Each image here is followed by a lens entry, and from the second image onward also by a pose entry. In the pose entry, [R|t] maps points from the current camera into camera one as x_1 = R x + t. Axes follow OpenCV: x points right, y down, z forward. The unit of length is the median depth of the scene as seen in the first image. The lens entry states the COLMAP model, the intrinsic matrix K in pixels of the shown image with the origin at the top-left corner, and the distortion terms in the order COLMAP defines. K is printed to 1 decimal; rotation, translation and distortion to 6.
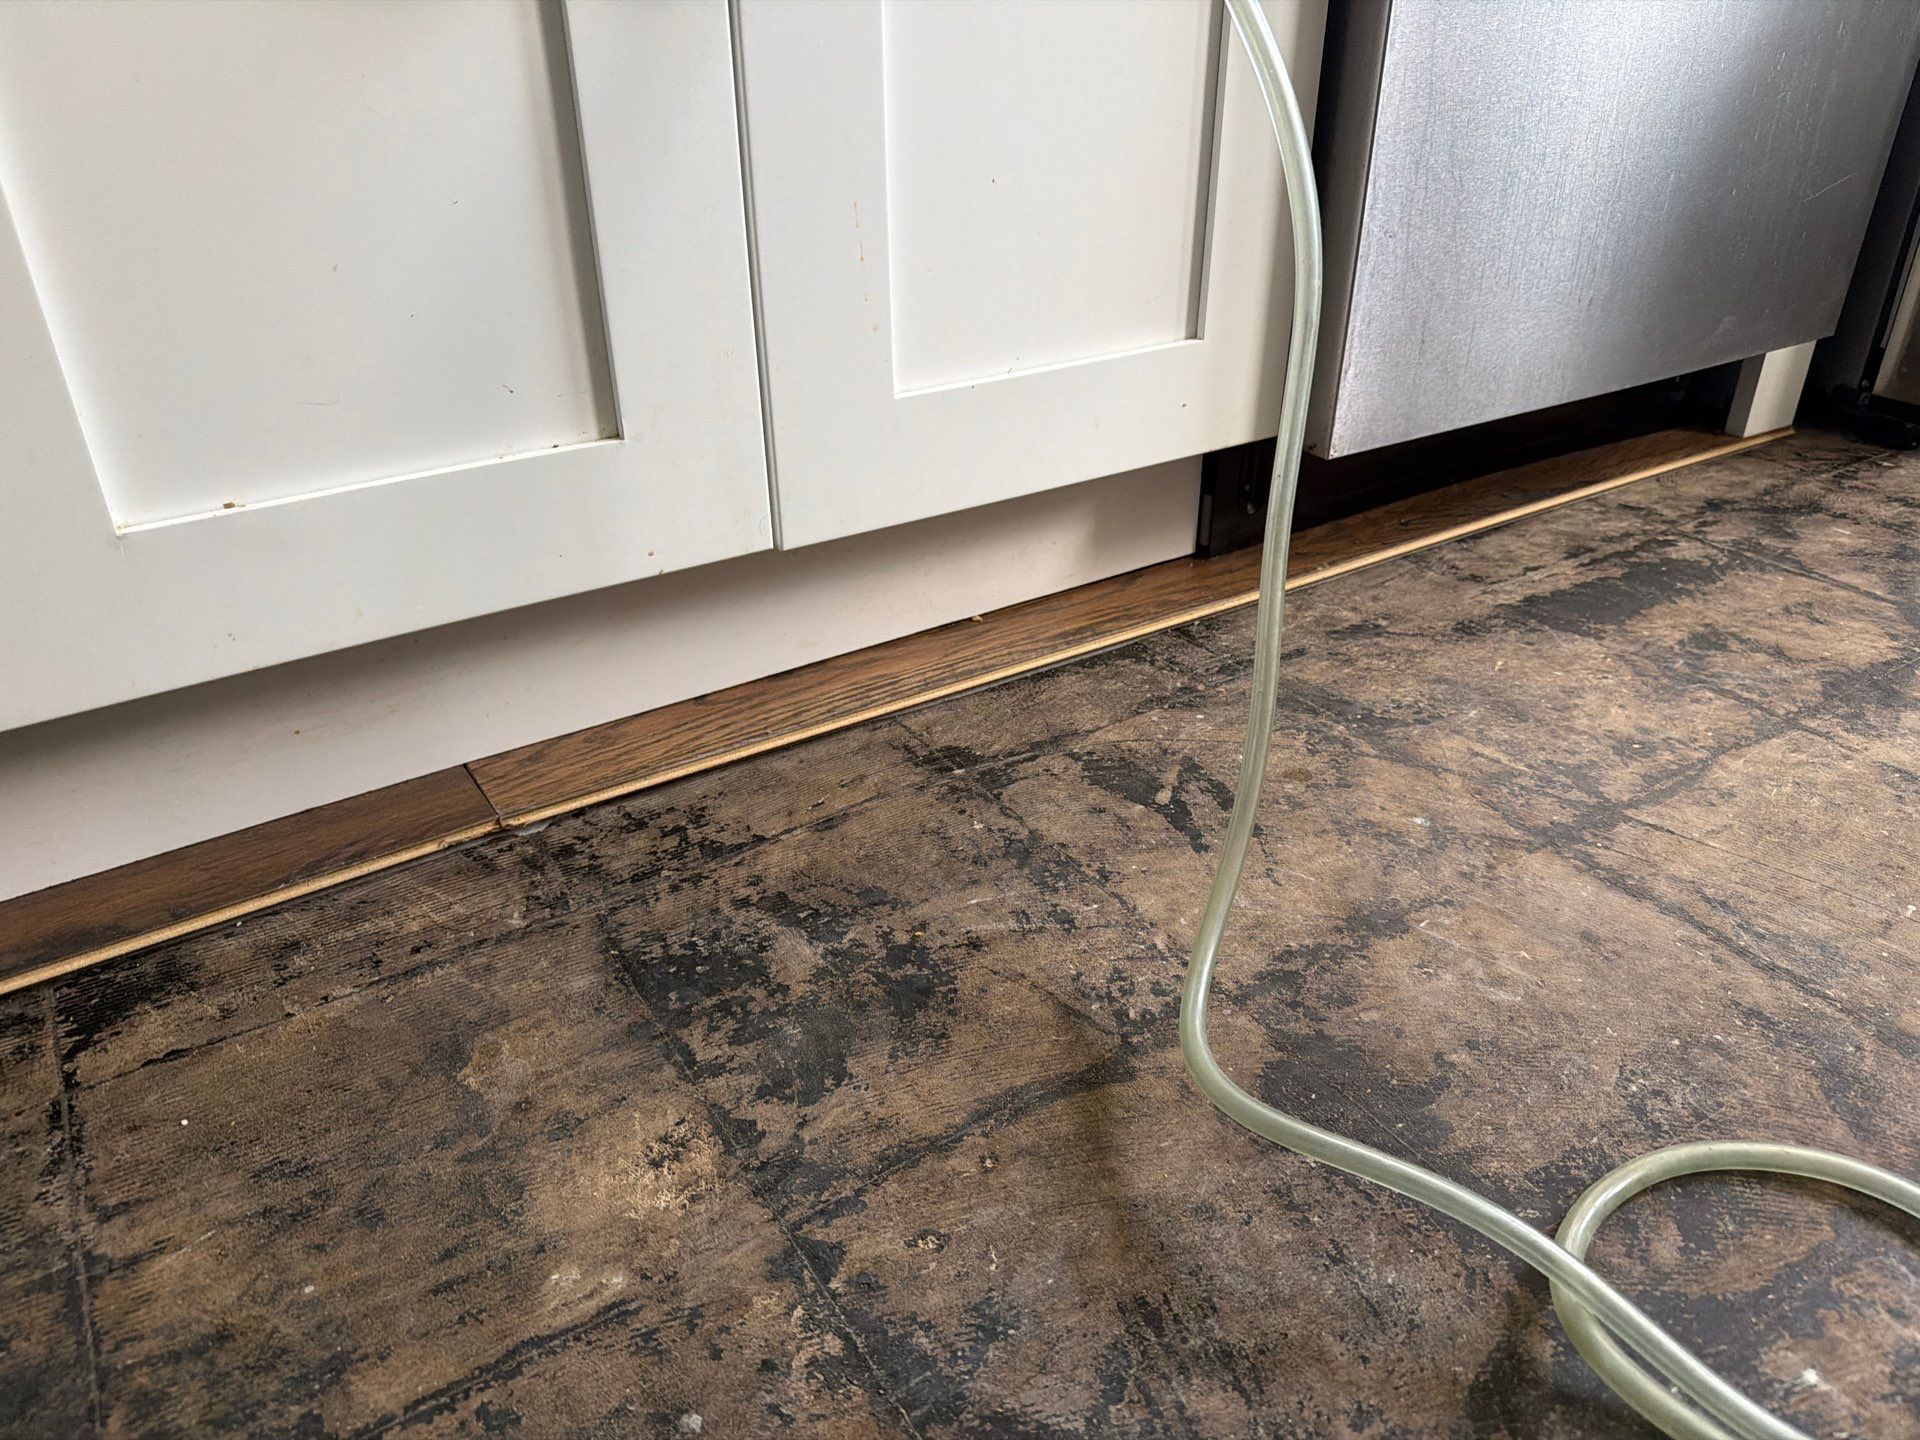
lens RADIAL K [[1354.8, 0, 963.4], [0, 1354.8, 716.7], [0, 0, 1]] dist [0.038947, -0.039253]
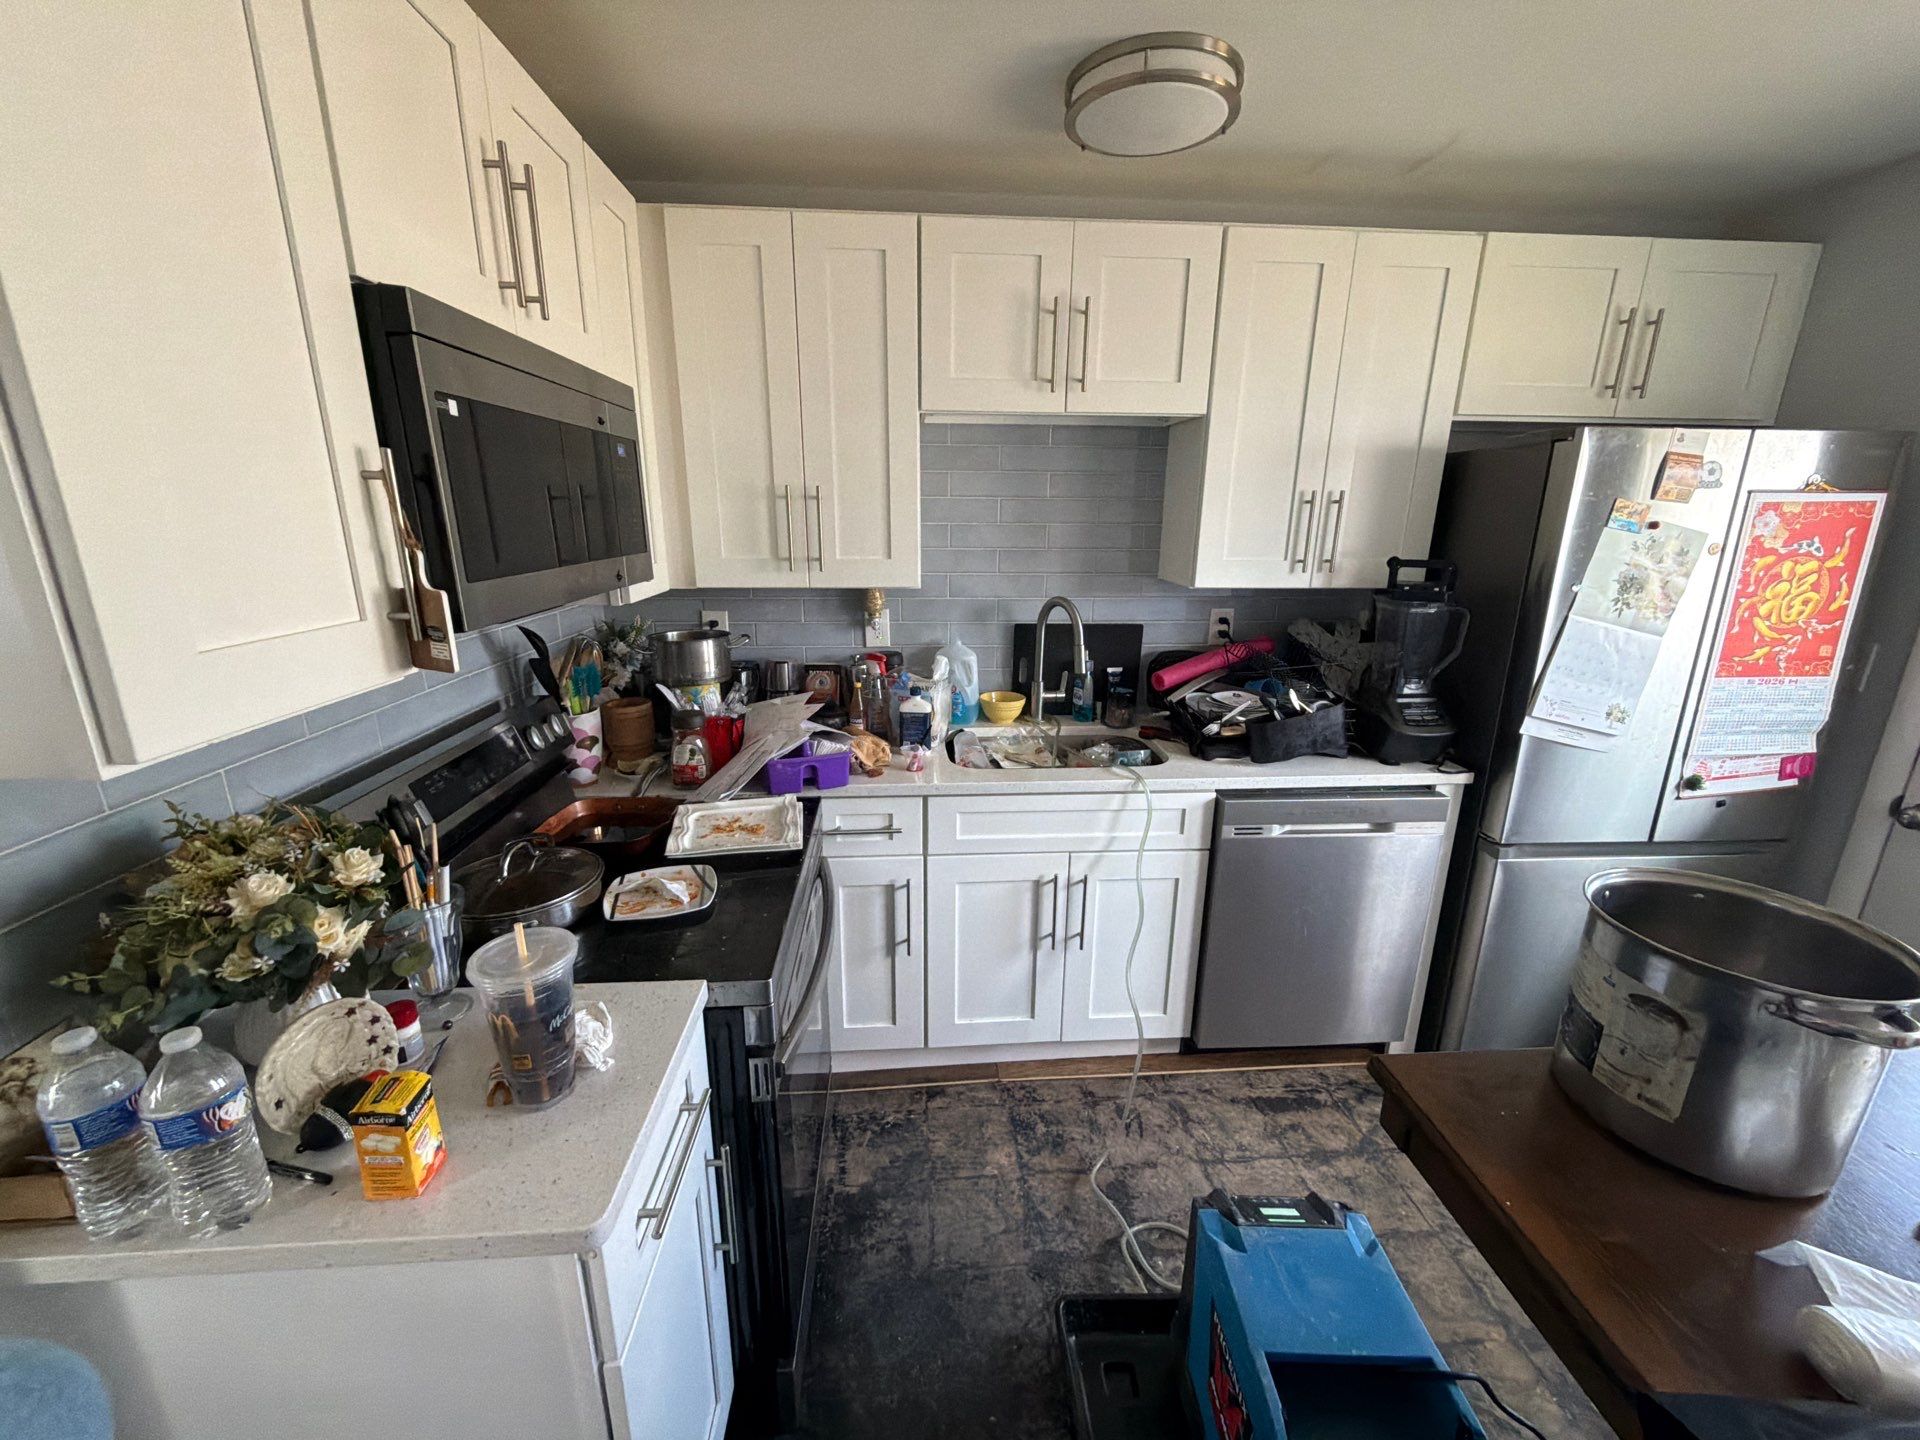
lens RADIAL K [[769.5, 0, 955.9], [0, 769.5, 715.7], [0, 0, 1]] dist [0.003823, 0.000937]
pose [[0.879435, 0.133470, -0.456925, 0.743965], [-0.244143, 0.950490, -0.192256, -0.698751], [0.408642, 0.280632, 0.868480, -2.224728]]
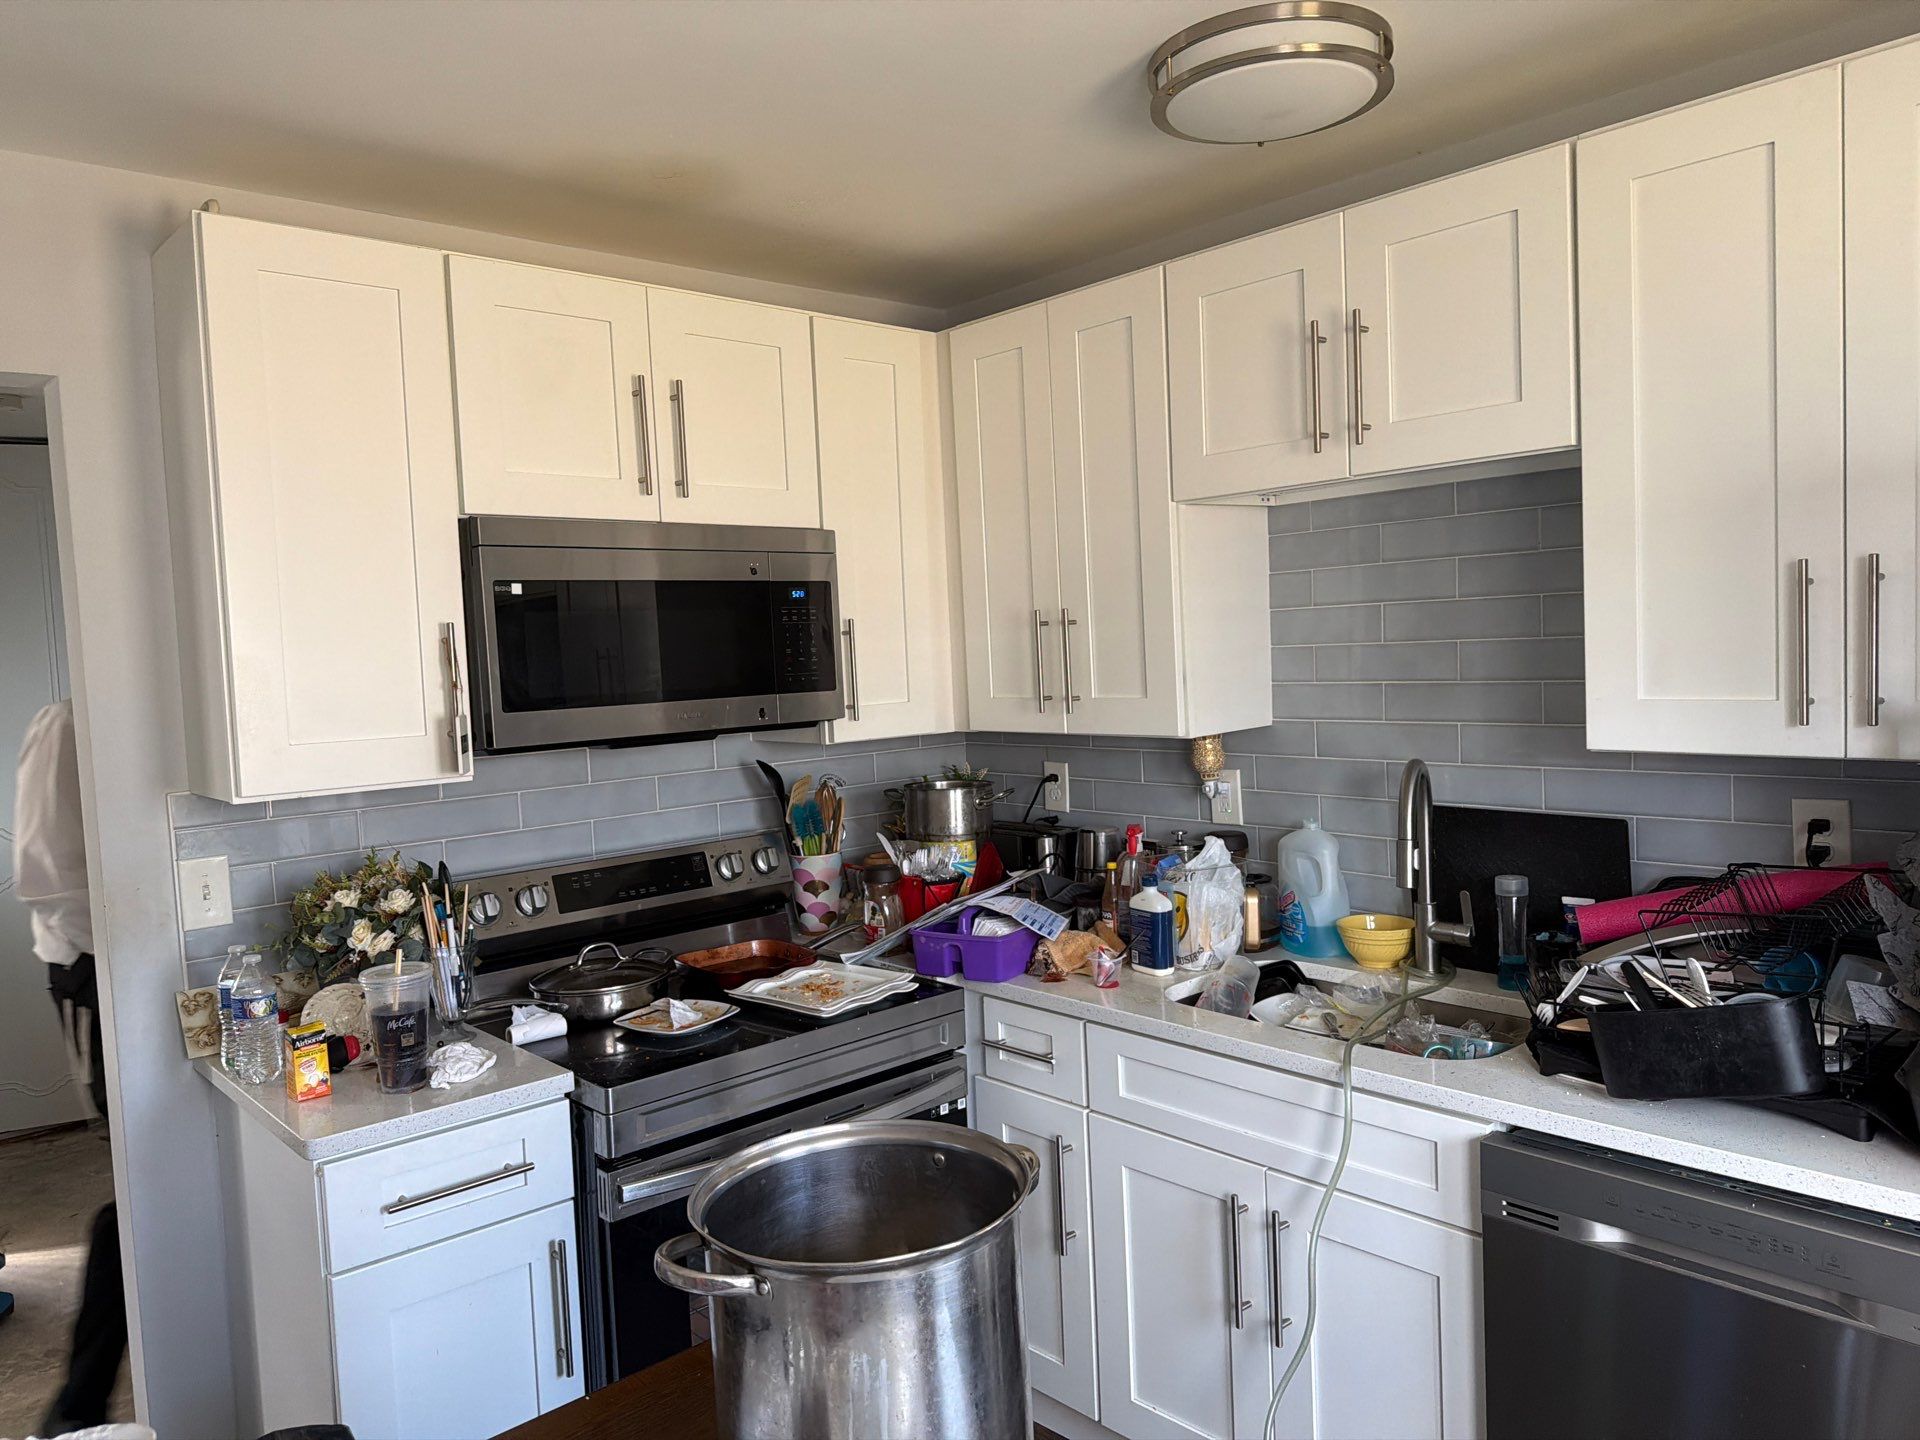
lens RADIAL K [[1354.8, 0, 952.8], [0, 1354.8, 719.1], [0, 0, 1]] dist [0.038947, -0.039253]
pose [[0.162967, 0.056541, -0.985010, 2.846144], [-0.450680, 0.892380, -0.023340, -1.413671], [0.877684, 0.447728, 0.170910, -0.985037]]
